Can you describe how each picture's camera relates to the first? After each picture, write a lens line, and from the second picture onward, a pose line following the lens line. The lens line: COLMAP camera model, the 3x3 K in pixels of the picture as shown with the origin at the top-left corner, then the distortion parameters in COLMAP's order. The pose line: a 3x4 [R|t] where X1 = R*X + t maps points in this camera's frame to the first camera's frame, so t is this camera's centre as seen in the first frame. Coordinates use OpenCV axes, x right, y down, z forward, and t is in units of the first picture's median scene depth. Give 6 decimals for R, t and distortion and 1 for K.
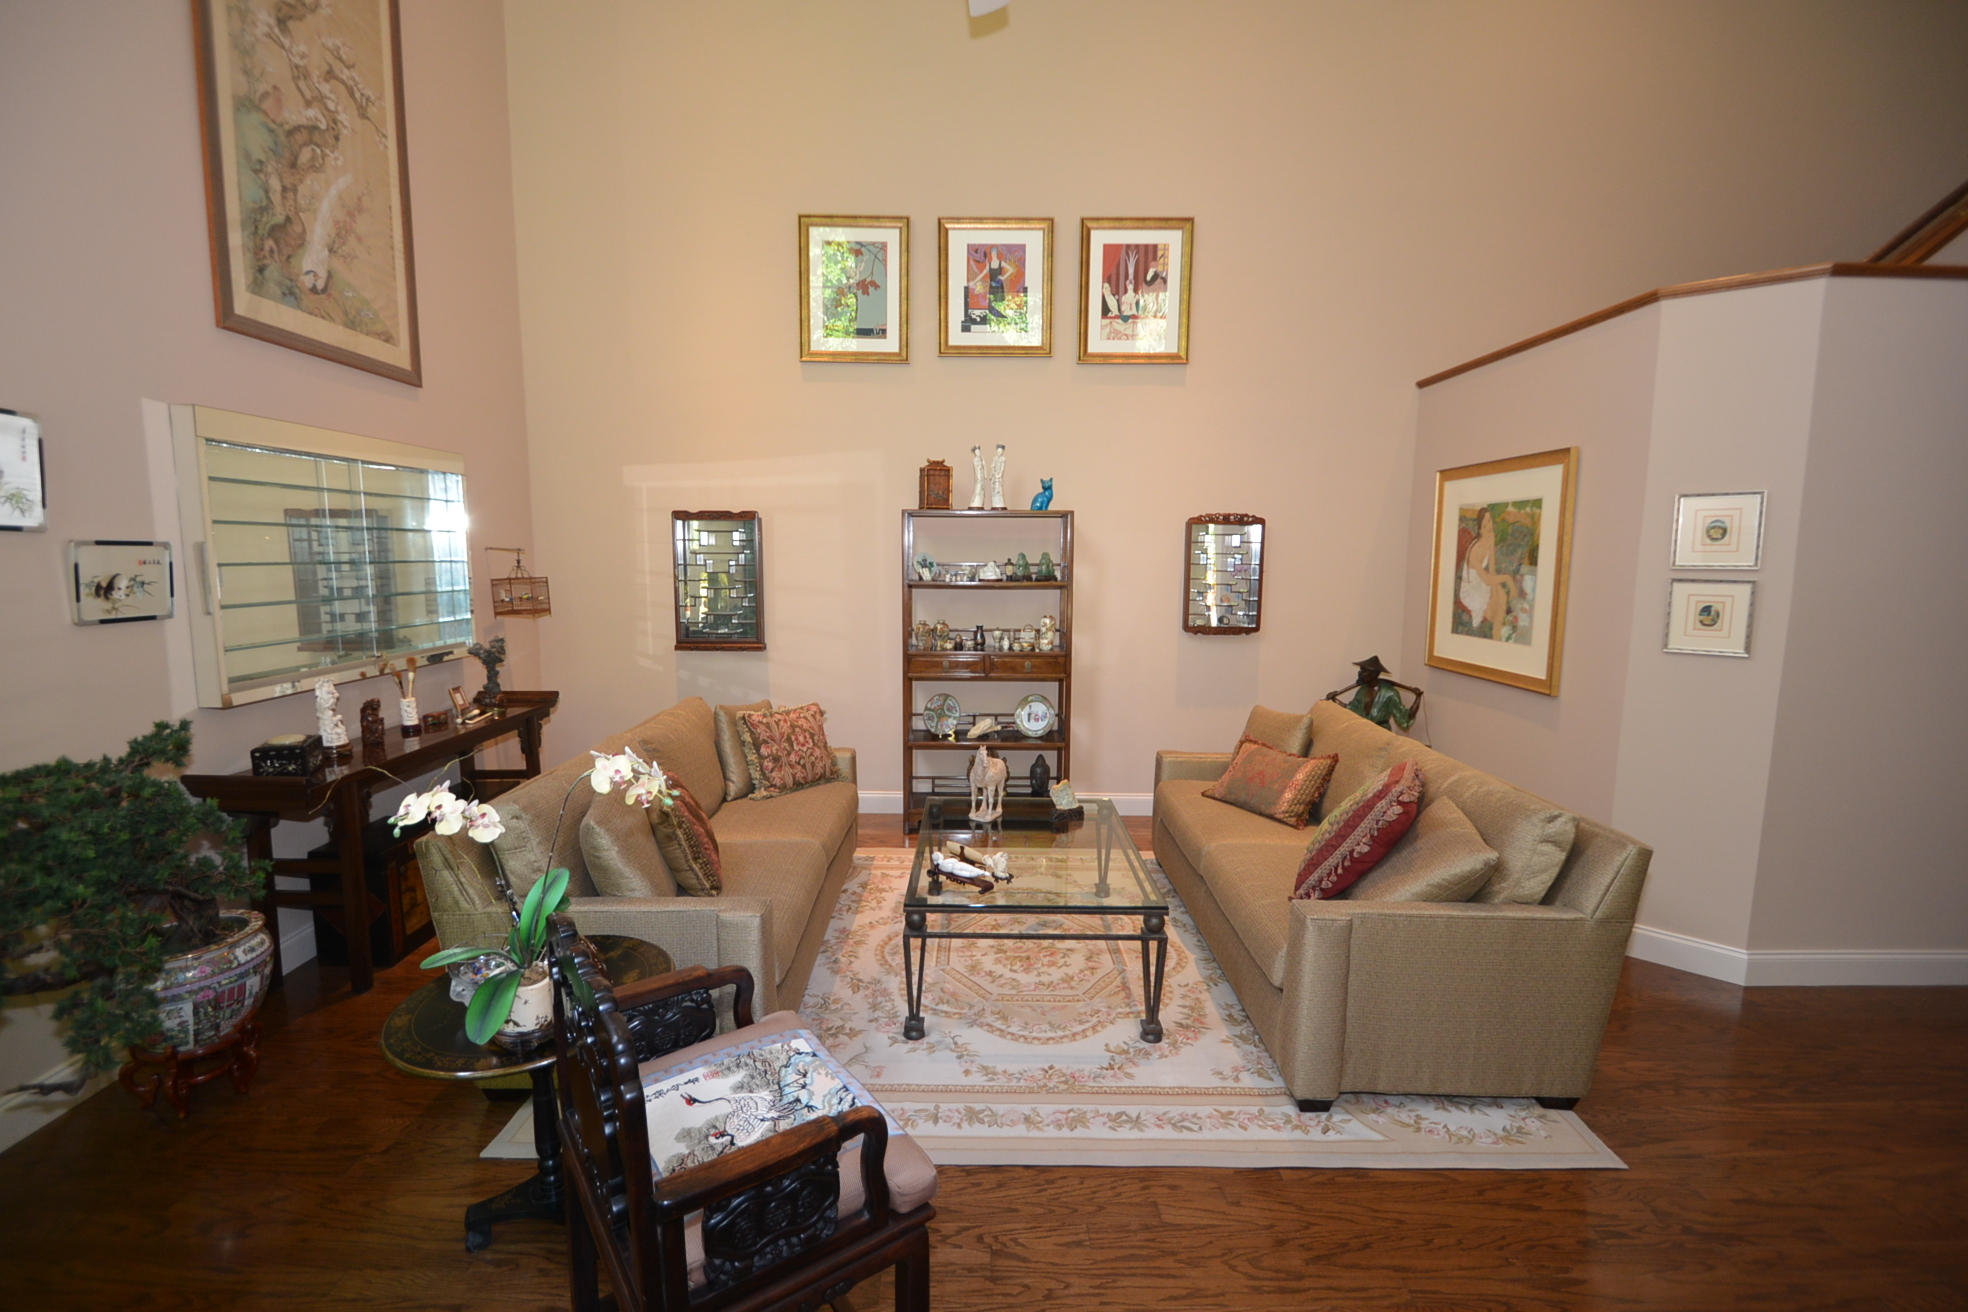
lens RADIAL K [[869.8, 0, 964.5], [0, 869.8, 661.7], [0, 0, 1]] dist [0.017329, -0.019273]
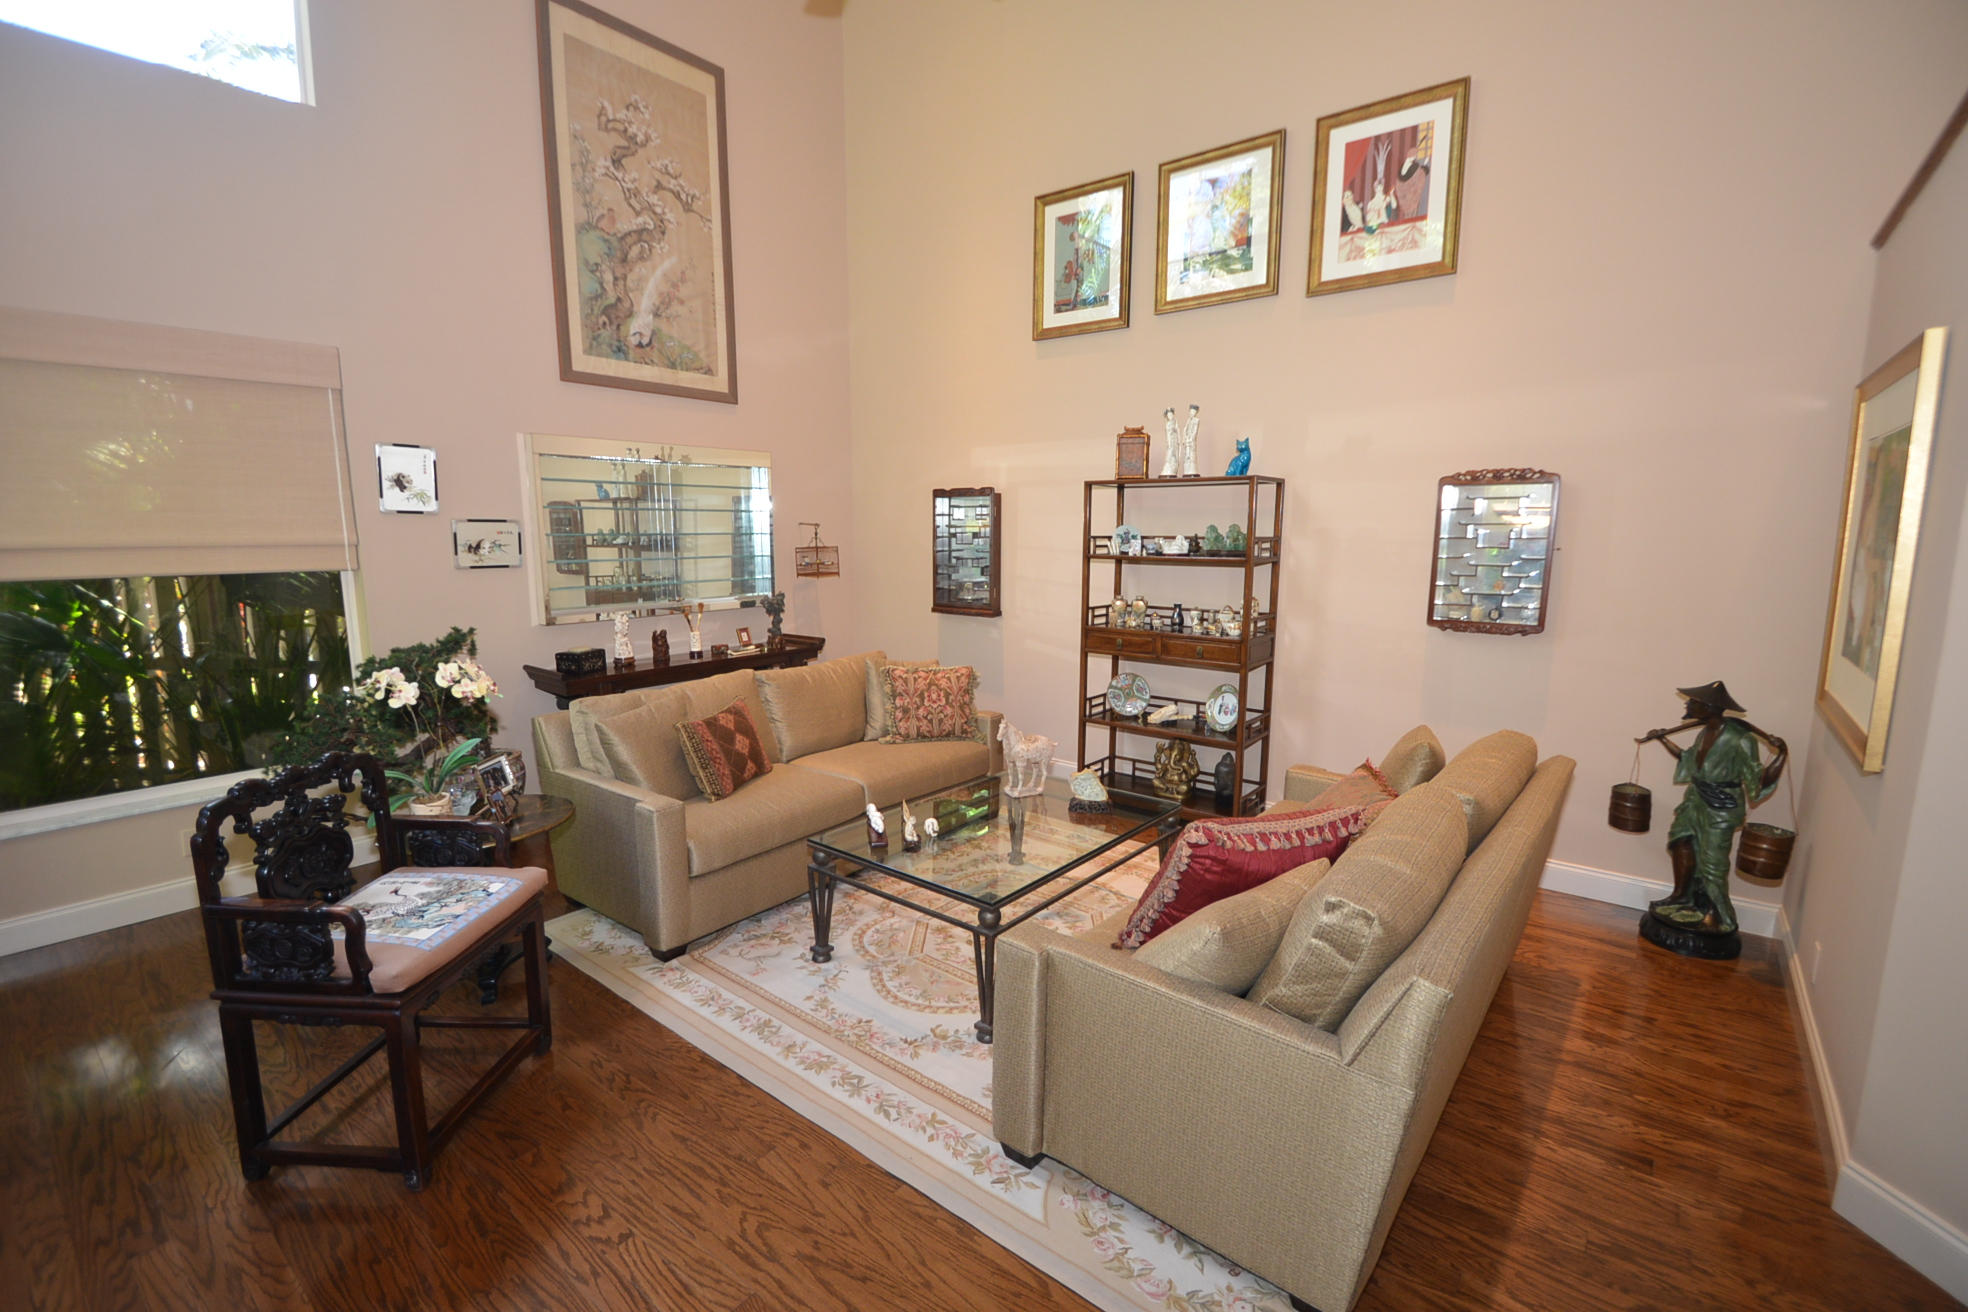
lens RADIAL K [[866.9, 0, 965.2], [0, 866.9, 661.8], [0, 0, 1]] dist [0.023224, -0.018050]
pose [[0.777477, 0.092763, -0.622032, 0.530333], [-0.074858, 0.995681, 0.054919, -0.018067], [0.624440, 0.003866, 0.781063, 0.174258]]
